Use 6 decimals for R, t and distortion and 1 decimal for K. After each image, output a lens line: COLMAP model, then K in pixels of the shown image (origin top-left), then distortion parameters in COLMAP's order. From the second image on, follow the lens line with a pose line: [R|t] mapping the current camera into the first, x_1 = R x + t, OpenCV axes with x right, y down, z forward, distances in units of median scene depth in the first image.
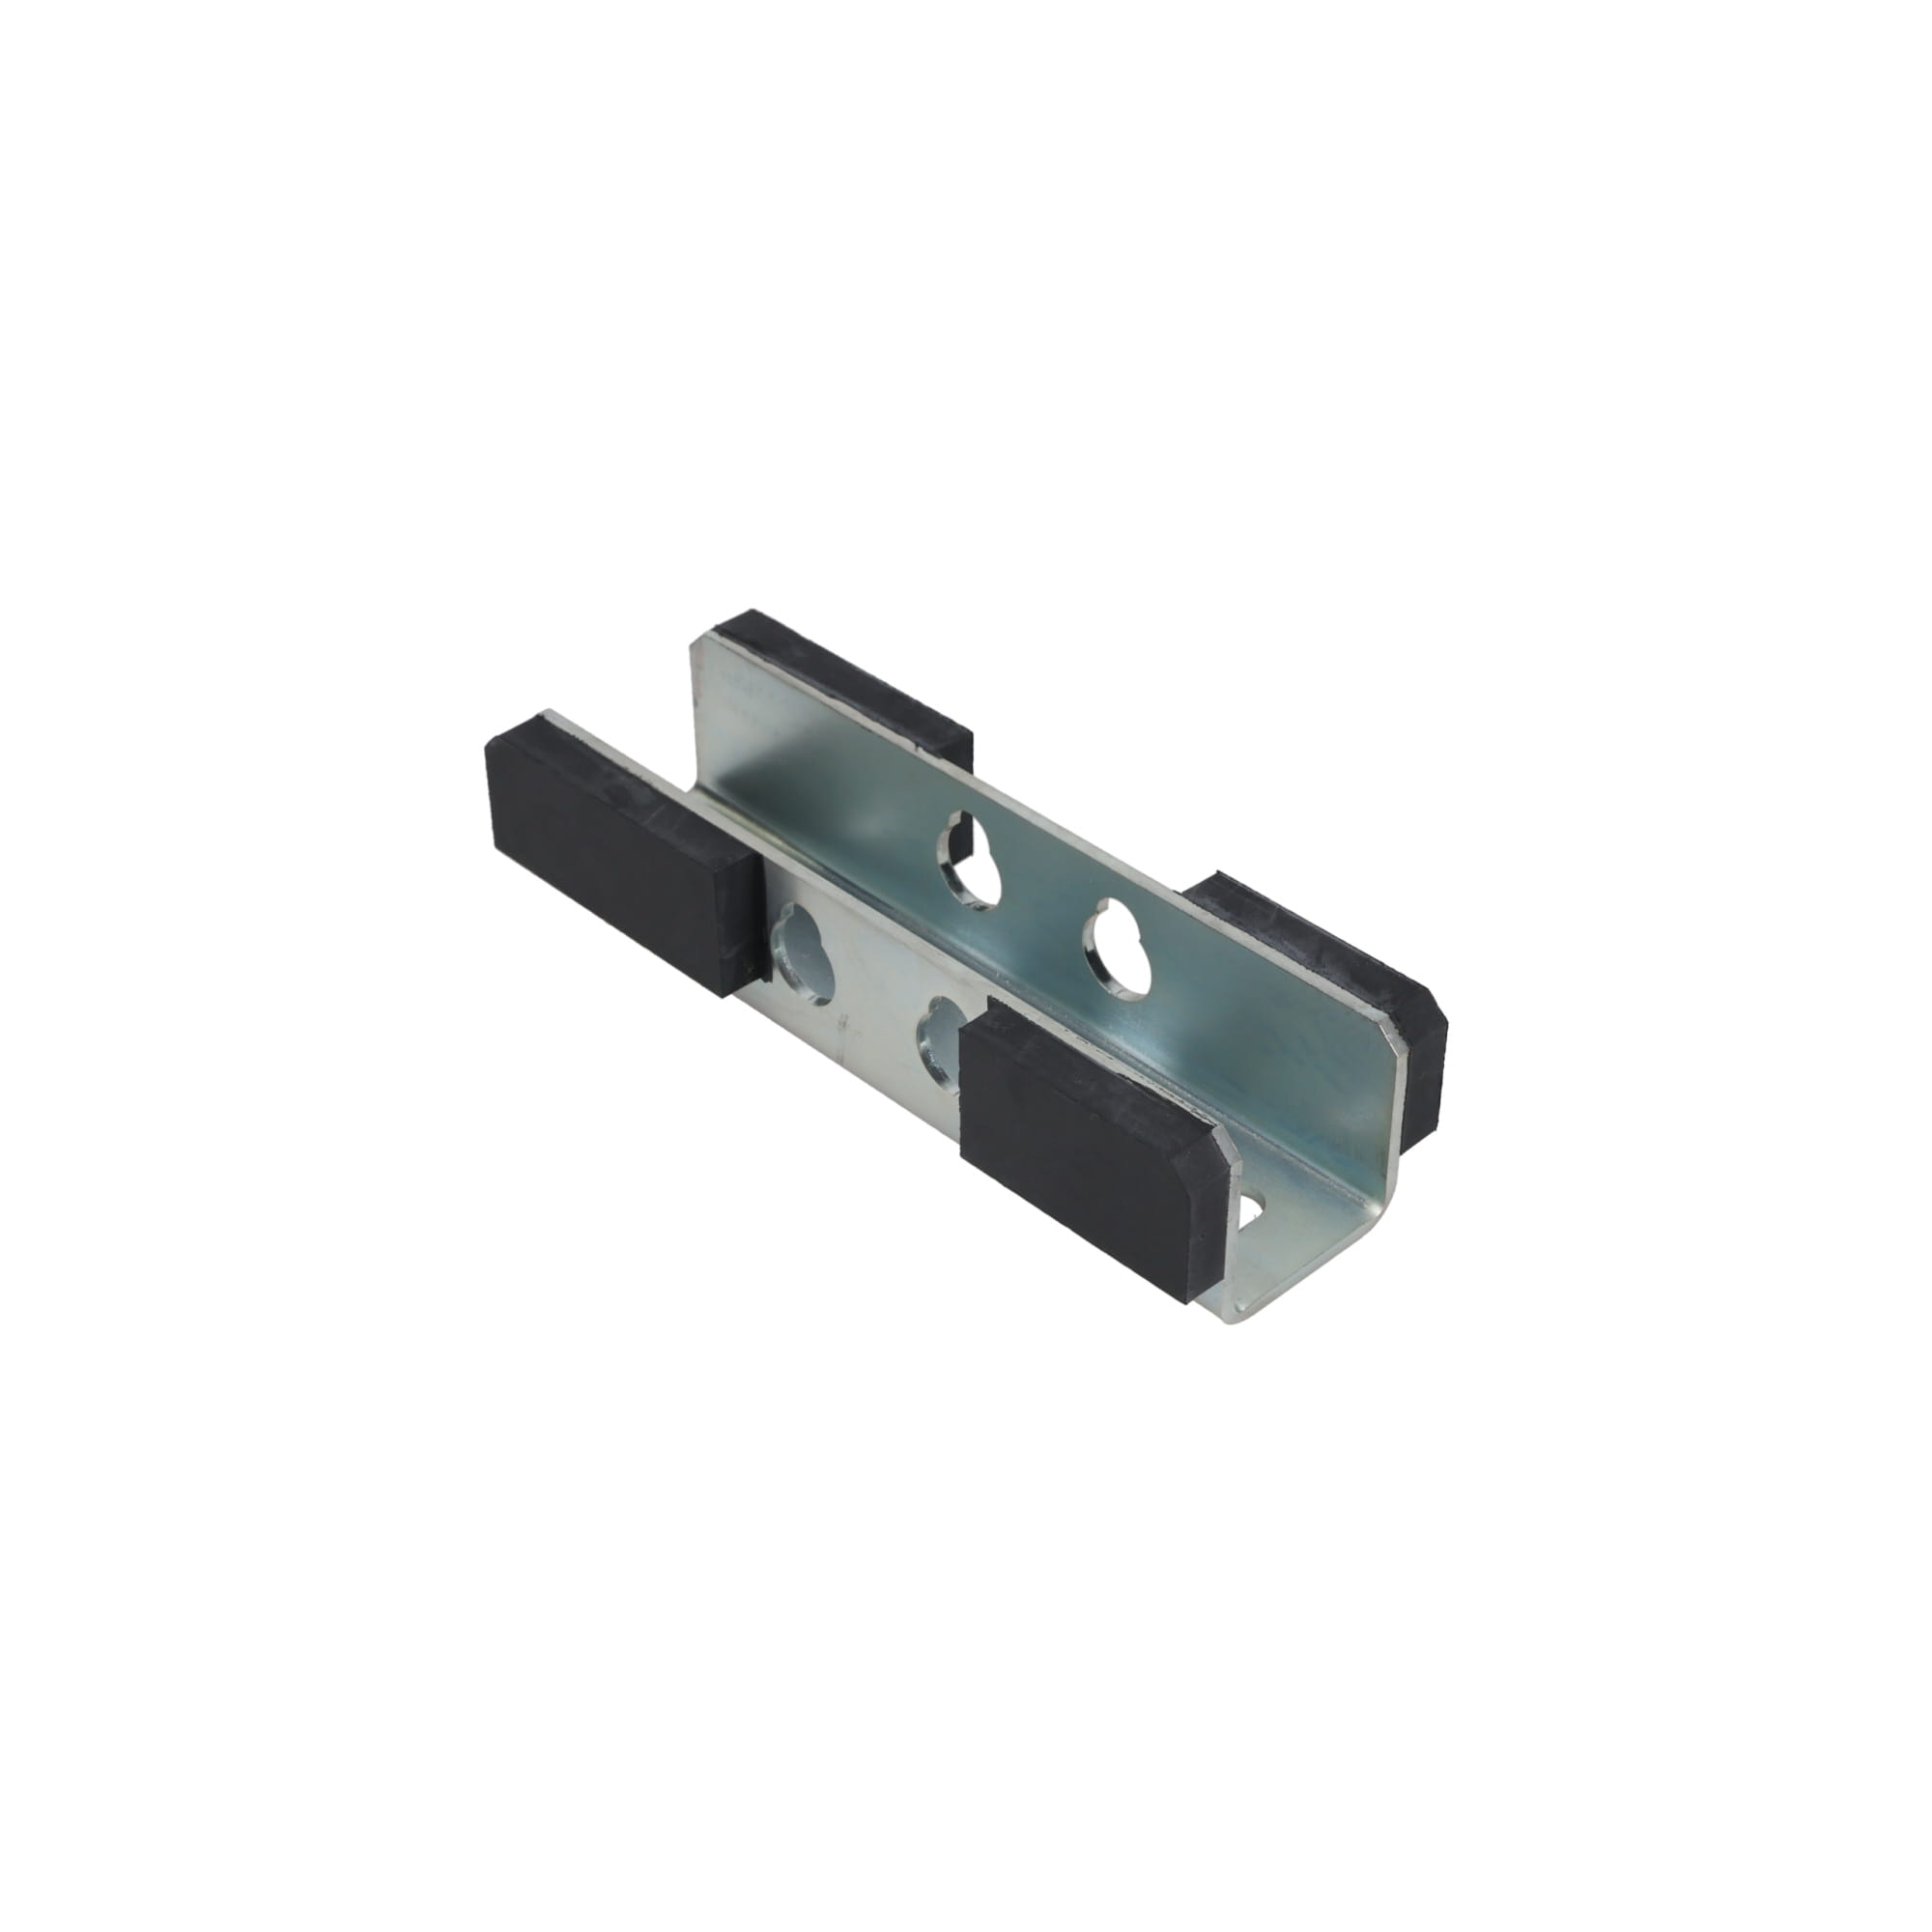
lens RADIAL K [[3437.1, 0, 966.0], [0, 3437.1, 966.0], [0, 0, 1]] dist [0.898723, -0.000888]
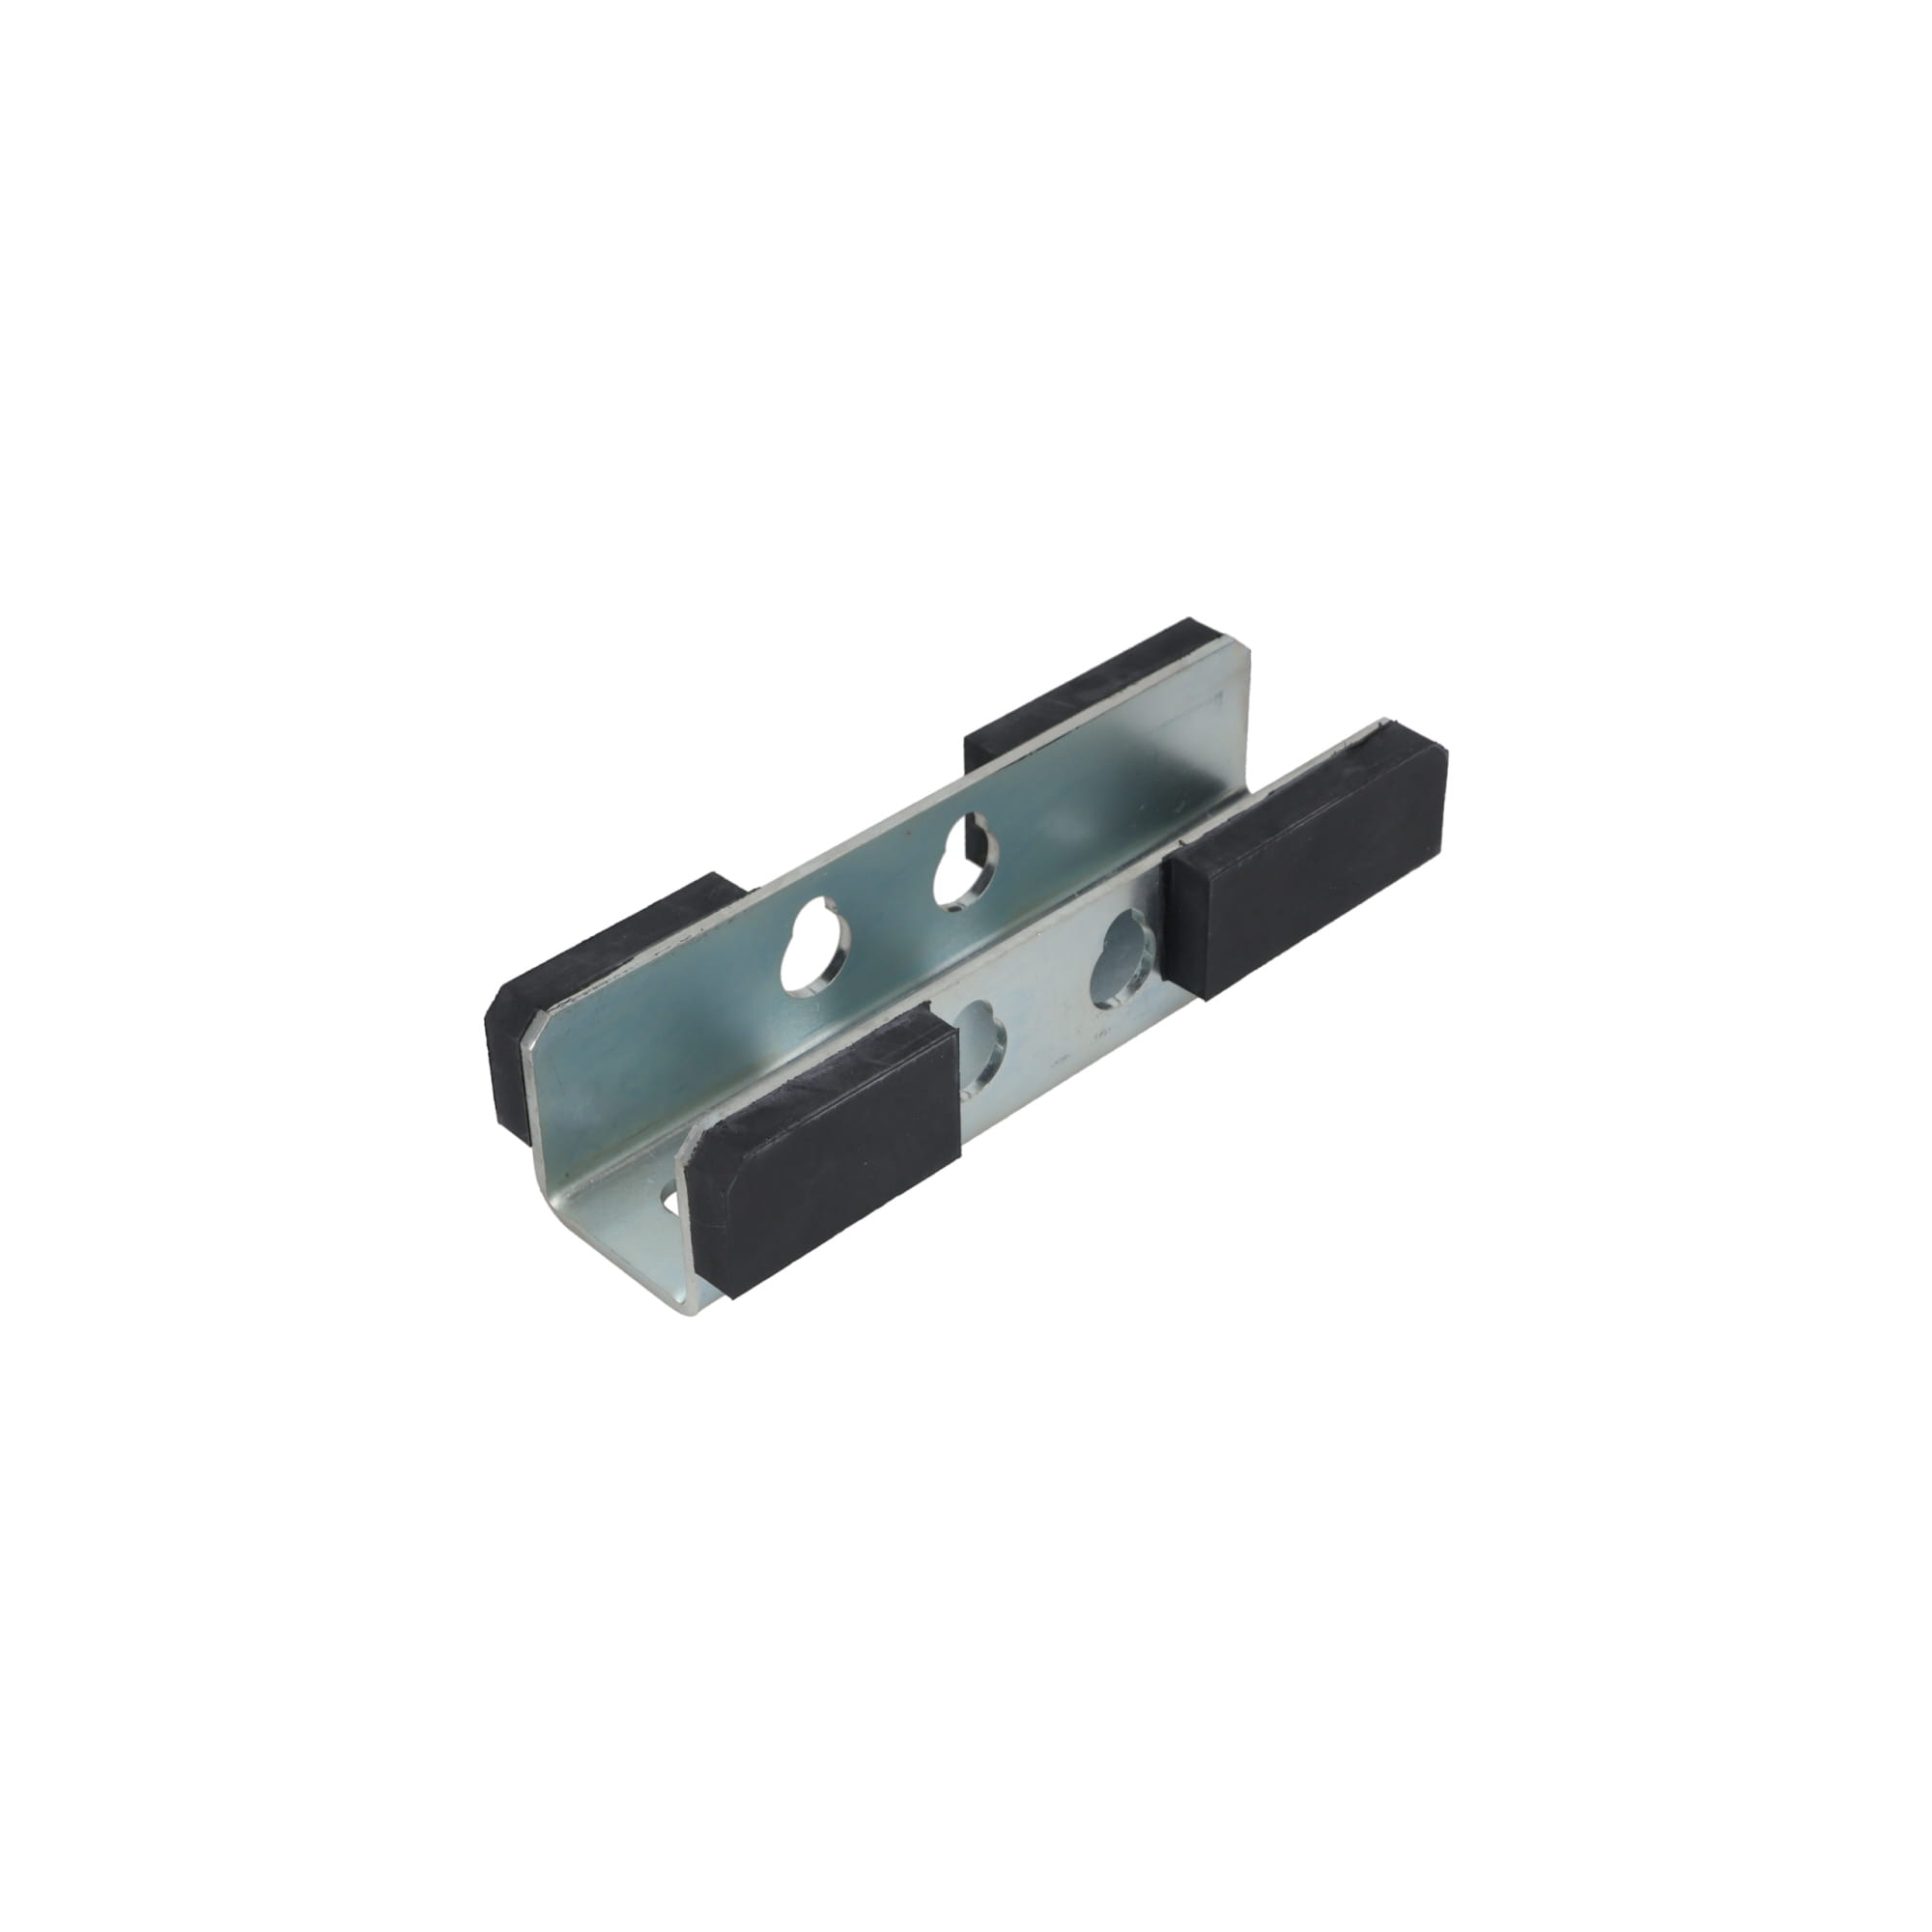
lens RADIAL K [[3538.1, 0, 966.0], [0, 3538.1, 966.0], [0, 0, 1]] dist [-0.012261, -0.003809]
pose [[-0.002141, -0.596053, 0.802942, -0.796452], [0.612306, 0.634042, 0.472305, -0.468533], [-0.790618, 0.492658, 0.363609, 0.604221]]
